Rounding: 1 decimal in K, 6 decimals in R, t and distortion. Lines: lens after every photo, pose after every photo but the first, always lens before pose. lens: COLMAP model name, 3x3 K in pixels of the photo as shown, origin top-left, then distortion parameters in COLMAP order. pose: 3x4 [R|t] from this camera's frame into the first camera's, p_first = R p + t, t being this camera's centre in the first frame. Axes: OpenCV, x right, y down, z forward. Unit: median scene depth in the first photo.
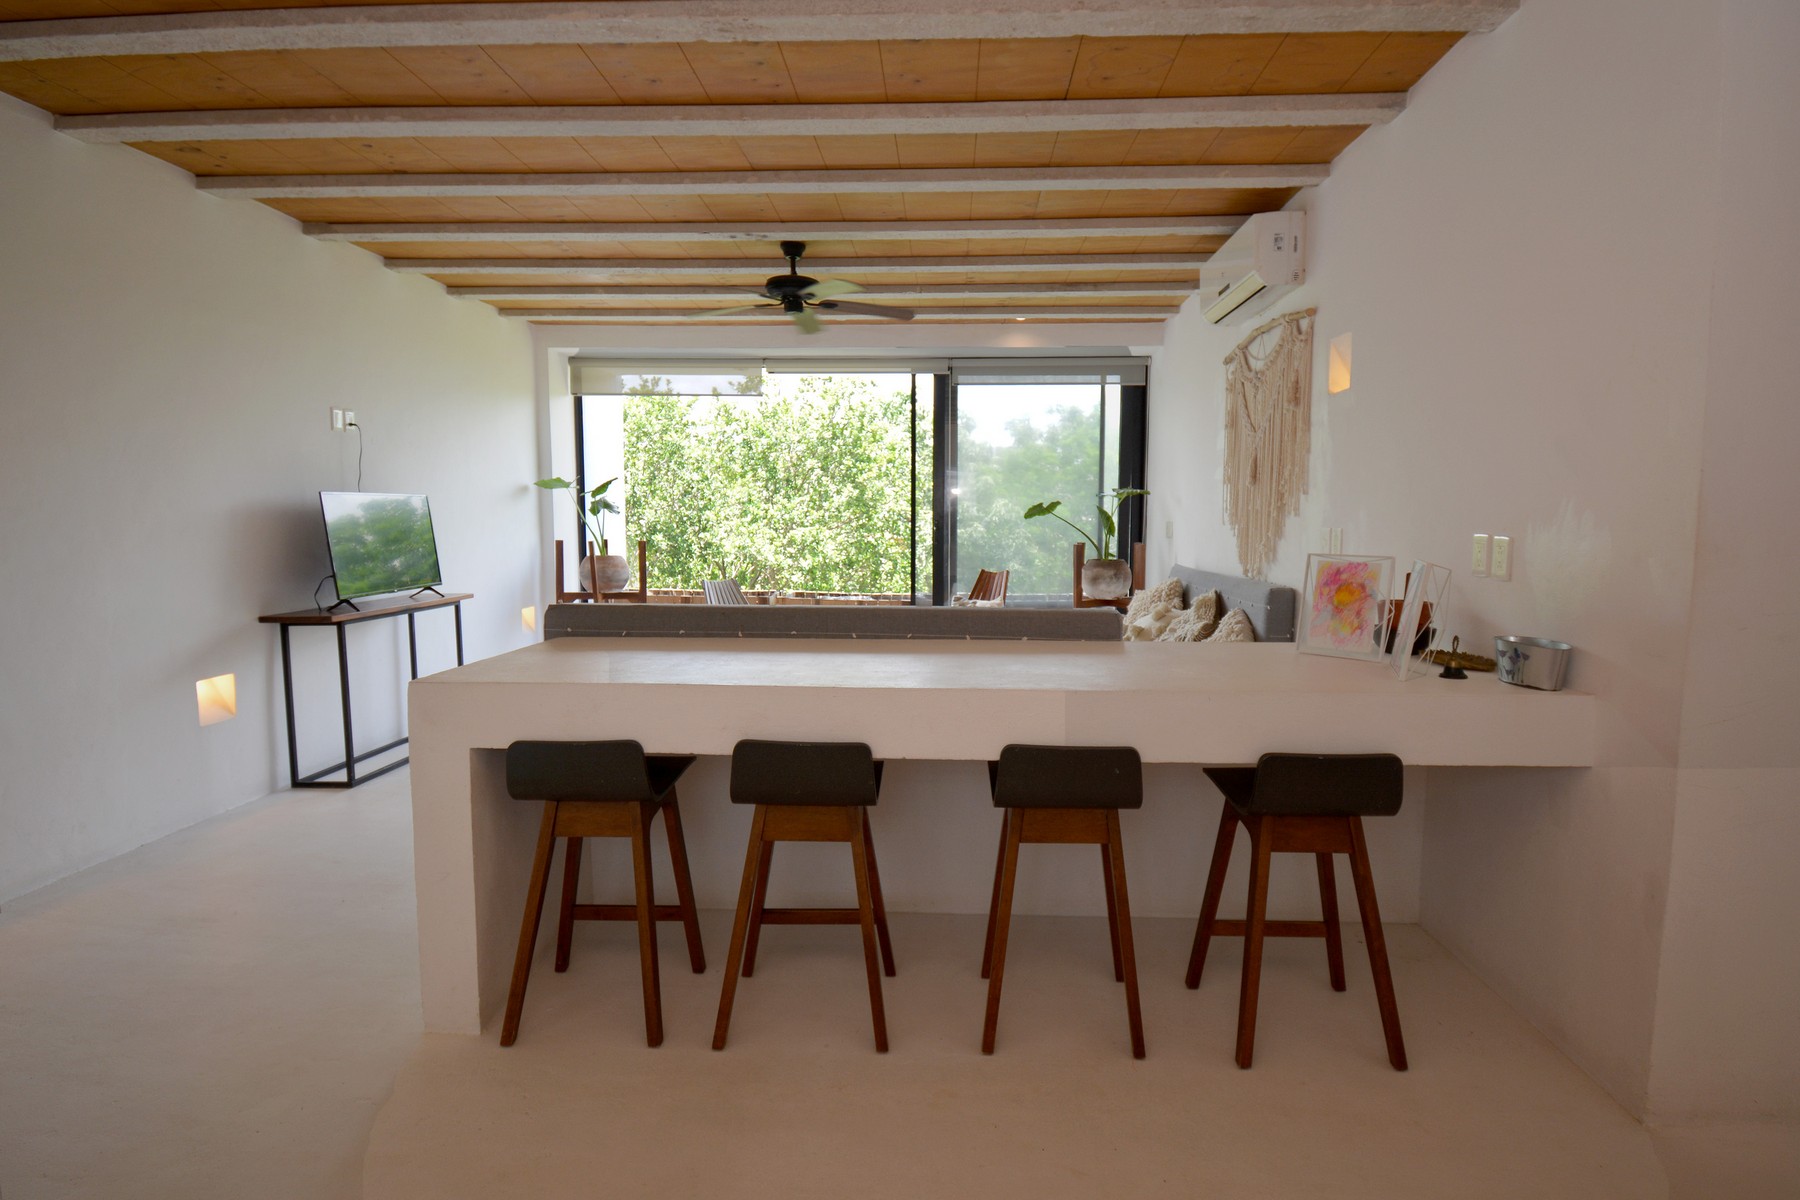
lens RADIAL K [[912.7, 0, 928.6], [0, 912.7, 570.3], [0, 0, 1]] dist [0.001632, 0.076390]
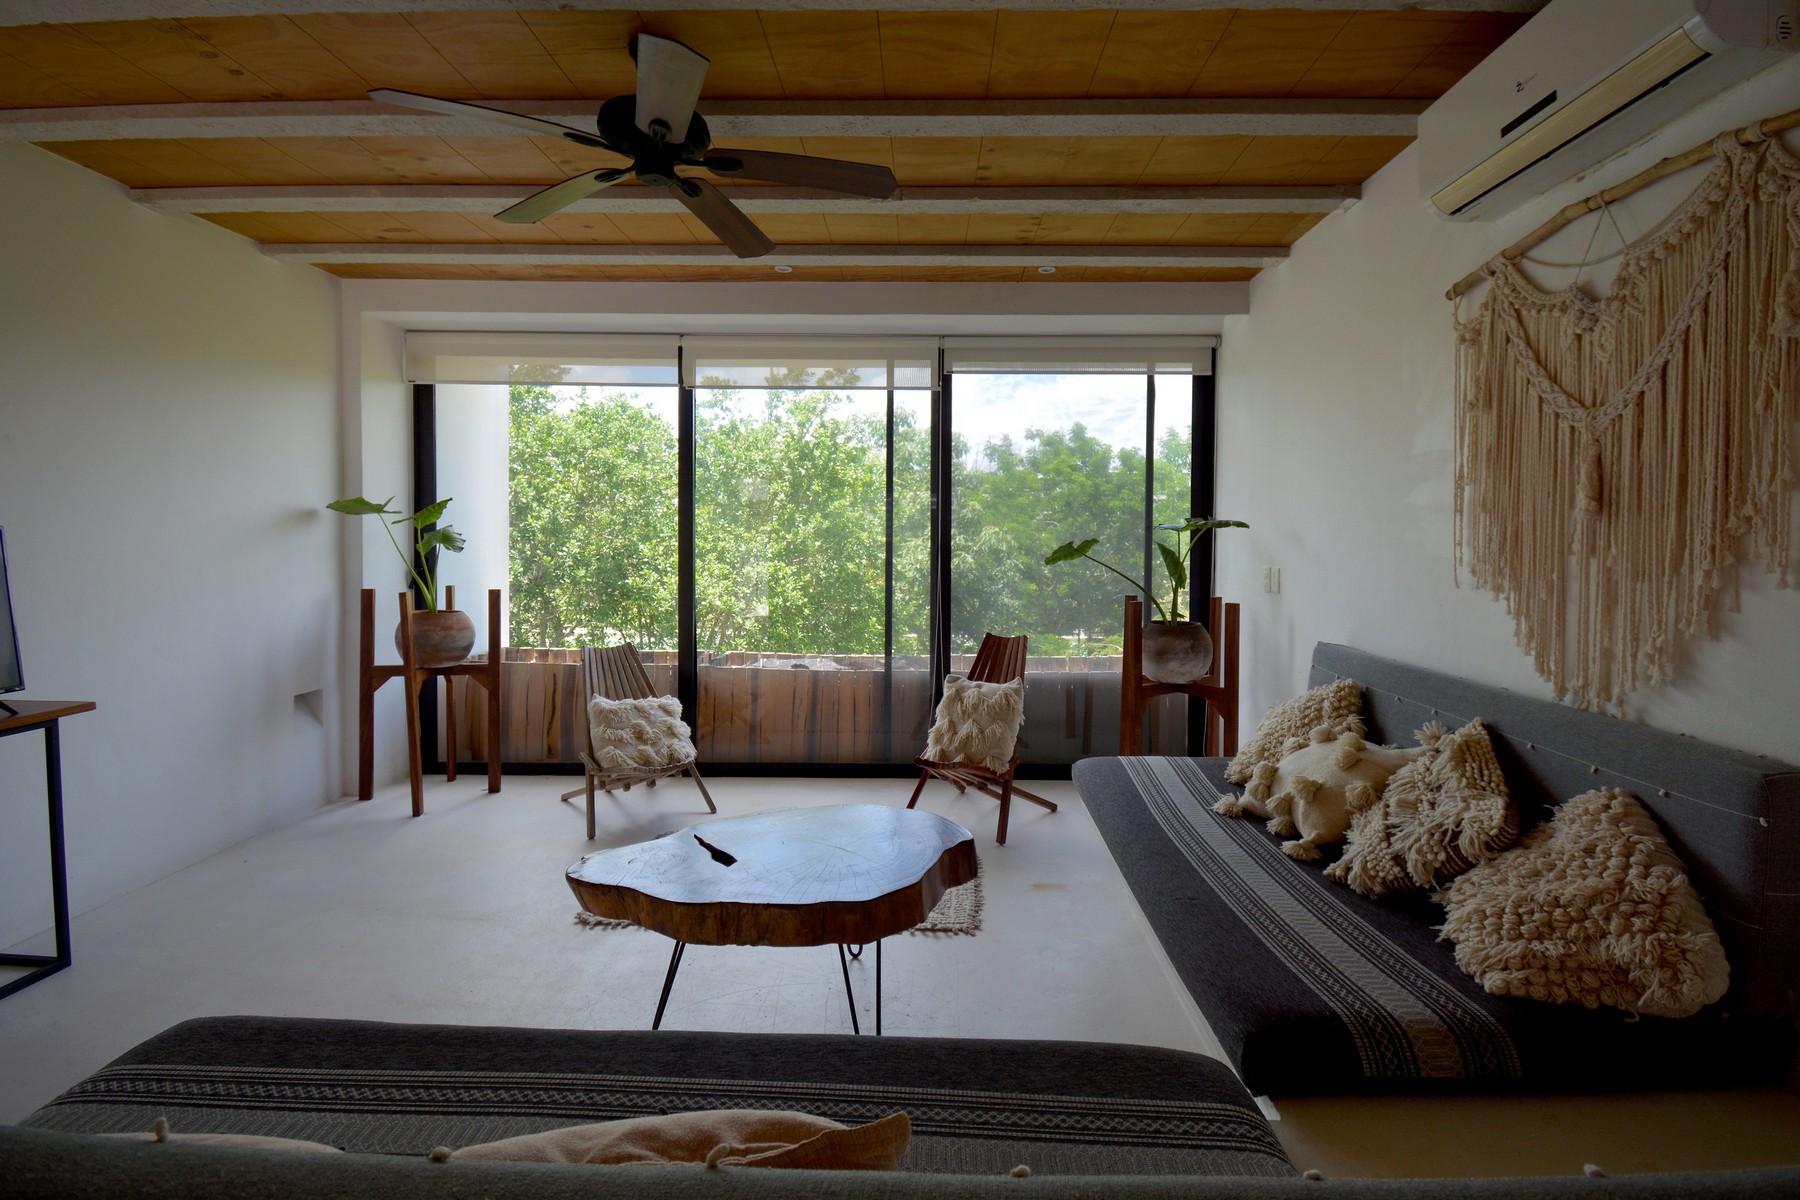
lens RADIAL K [[821.8, 0, 928.8], [0, 821.8, 552.3], [0, 0, 1]] dist [0.017944, -0.024142]
pose [[0.999691, 0.004379, 0.024451, -0.002500], [-0.003290, 0.999009, -0.044387, -0.034296], [-0.024621, 0.044293, 0.998715, 0.370920]]
